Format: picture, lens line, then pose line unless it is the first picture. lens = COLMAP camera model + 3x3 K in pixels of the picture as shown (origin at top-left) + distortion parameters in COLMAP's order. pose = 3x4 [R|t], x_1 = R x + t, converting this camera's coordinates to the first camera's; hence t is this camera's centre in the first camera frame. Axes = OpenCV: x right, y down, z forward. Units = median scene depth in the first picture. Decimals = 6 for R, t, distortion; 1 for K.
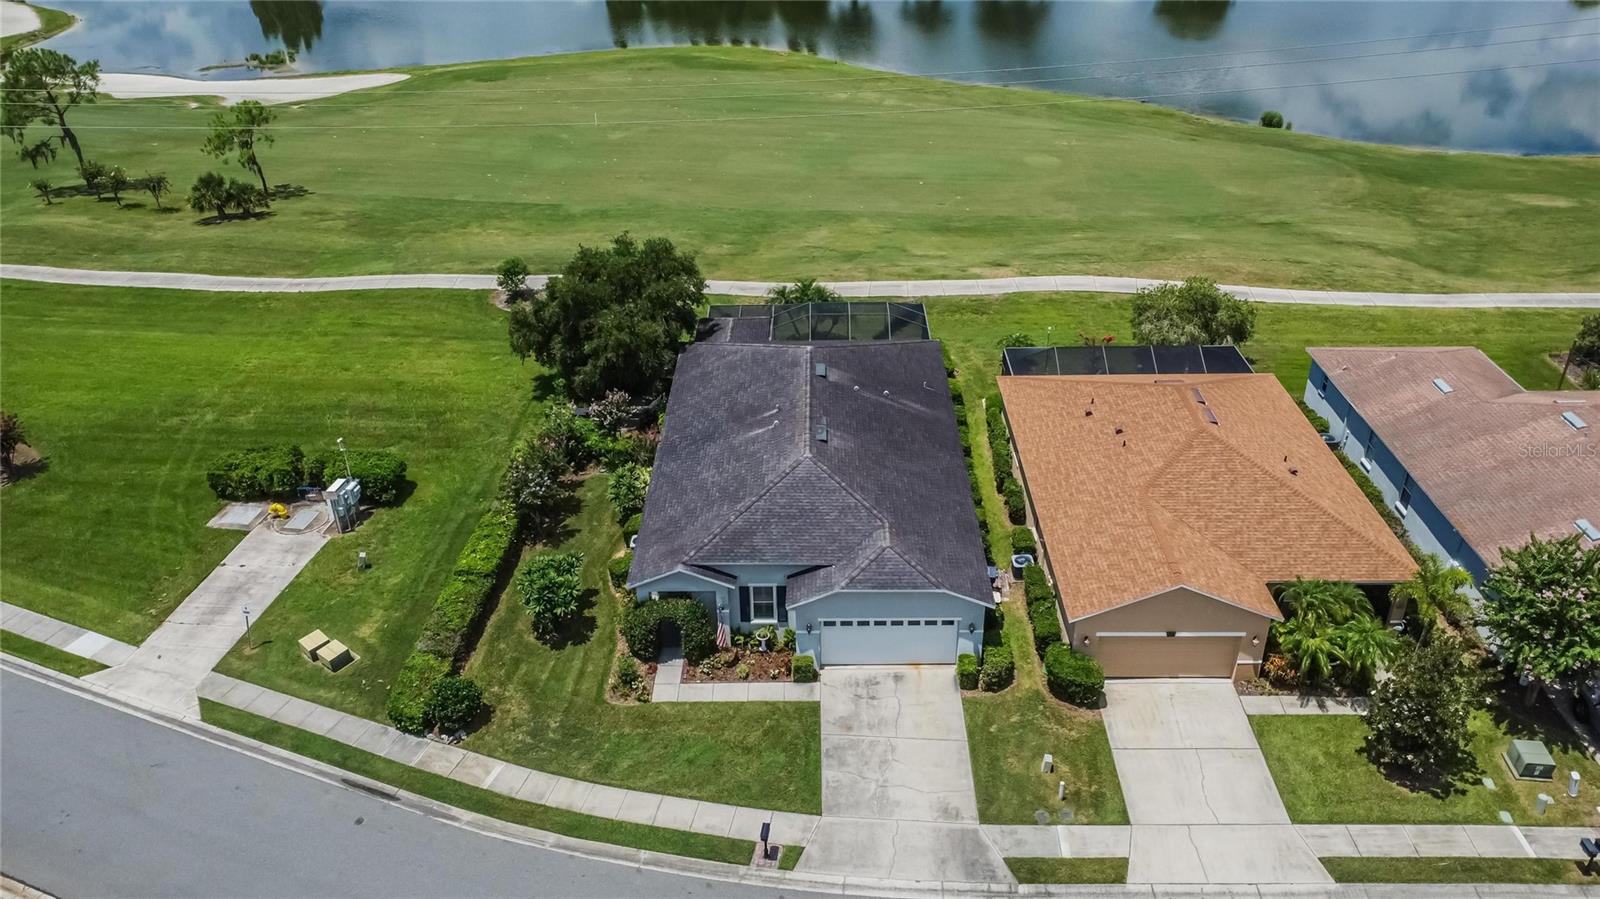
lens RADIAL K [[1104.1, 0, 800.0], [0, 1104.1, 449.5], [0, 0, 1]] dist [0.015792, -0.001435]
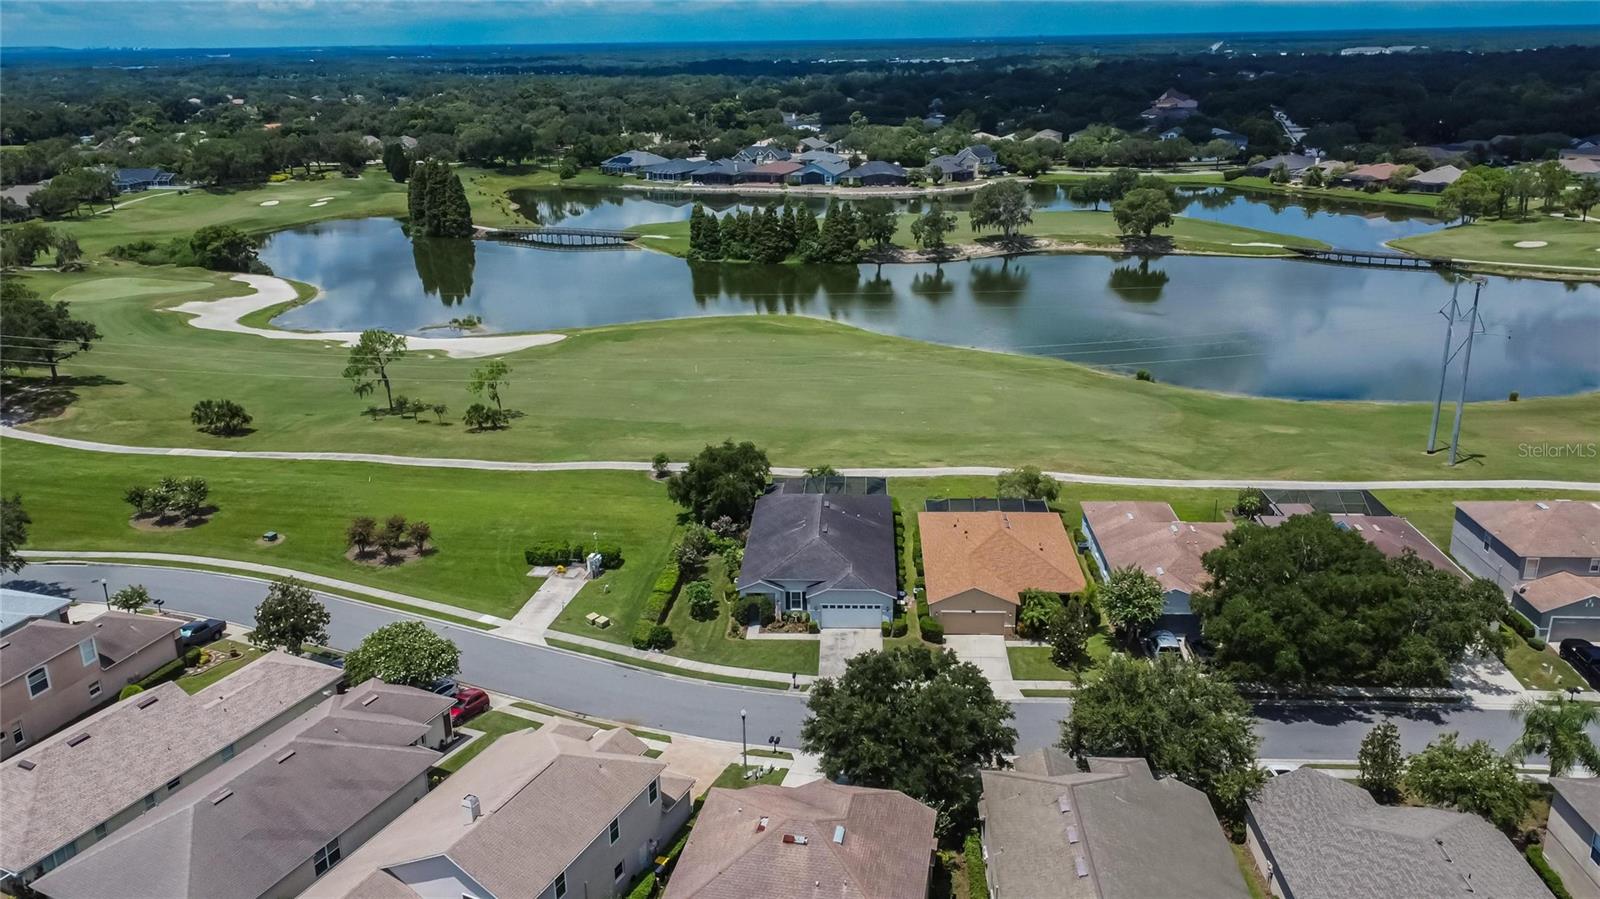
lens RADIAL K [[1104.1, 0, 800.0], [0, 1104.1, 449.5], [0, 0, 1]] dist [0.015792, -0.001435]
pose [[0.999026, 0.013679, -0.041949, 0.046260], [-0.021524, 0.981021, -0.192706, 0.195122], [0.038517, 0.193421, 0.980360, -0.899696]]
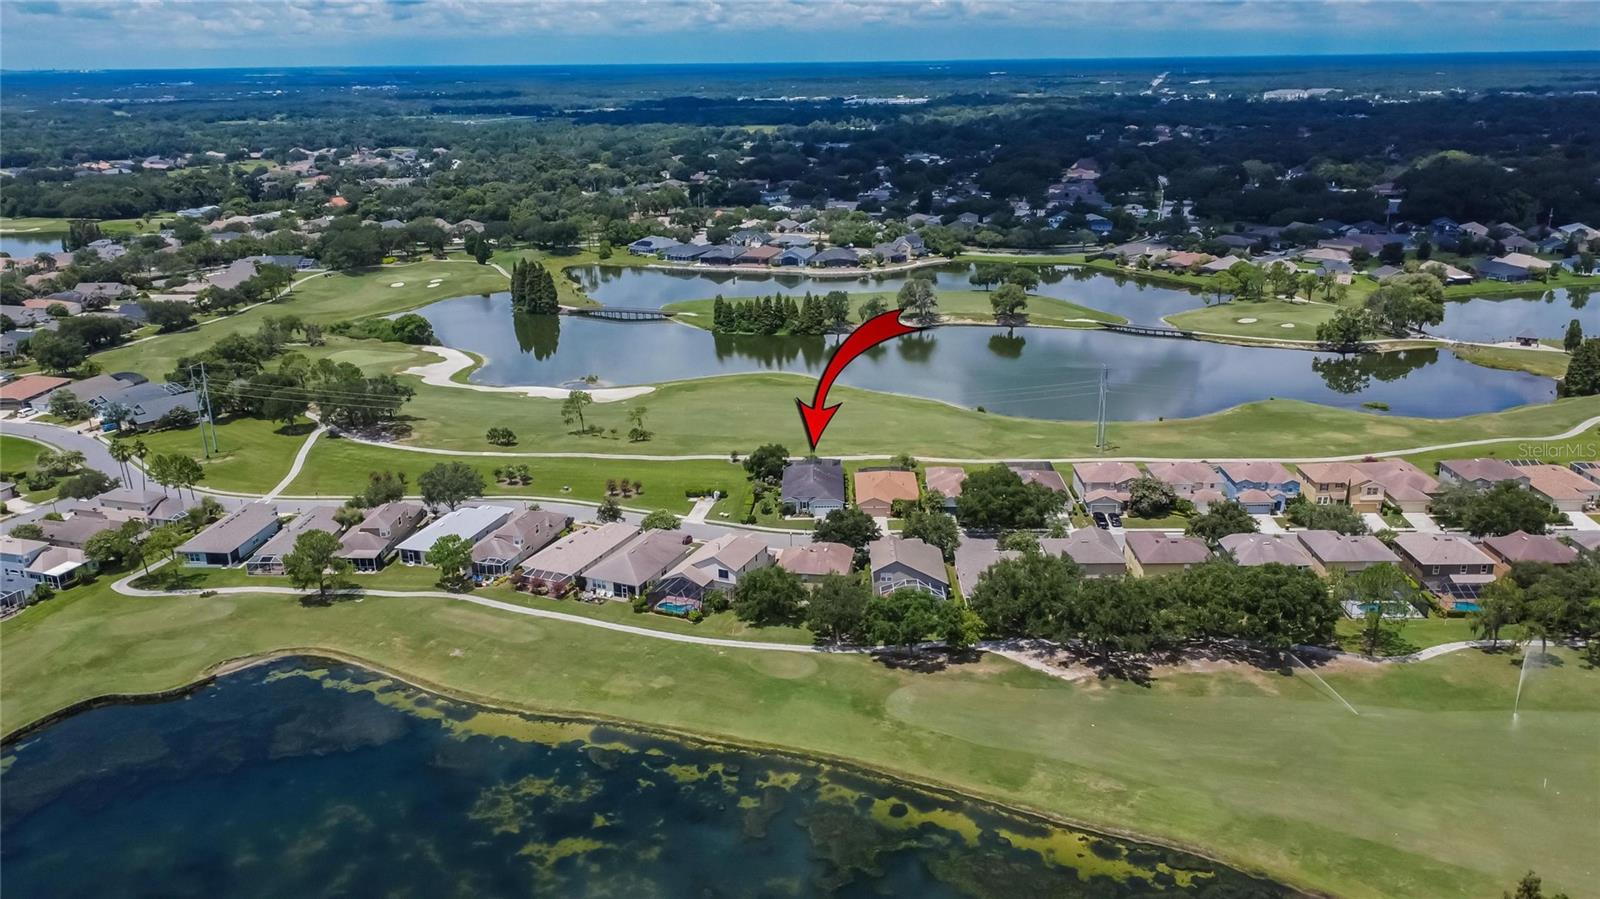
lens RADIAL K [[1104.1, 0, 800.0], [0, 1104.1, 449.5], [0, 0, 1]] dist [0.015792, -0.001435]
pose [[0.999951, 0.001108, -0.009856, -0.001041], [-0.003165, 0.977422, -0.211271, 0.753058], [0.009399, 0.211292, 0.977378, -3.258865]]
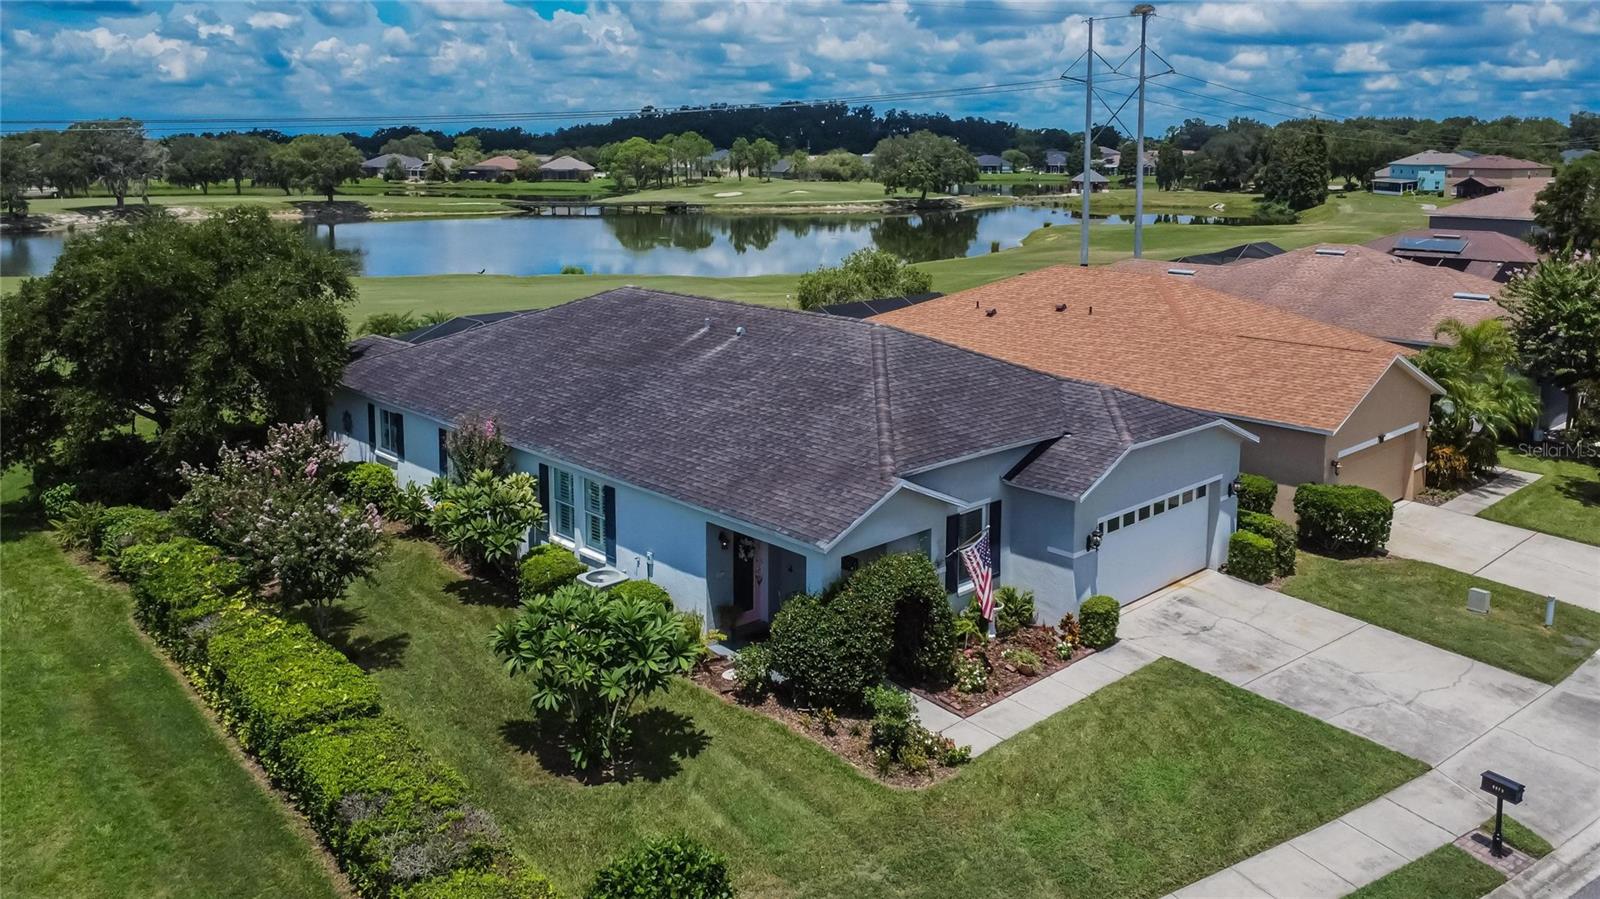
lens RADIAL K [[1192.2, 0, 800.0], [0, 1192.2, 449.5], [0, 0, 1]] dist [0.026561, 0.000696]
pose [[0.730776, -0.163758, 0.662683, -0.337878], [0.332186, 0.933407, -0.135662, 0.106037], [-0.596337, 0.319273, 0.736510, 0.444559]]
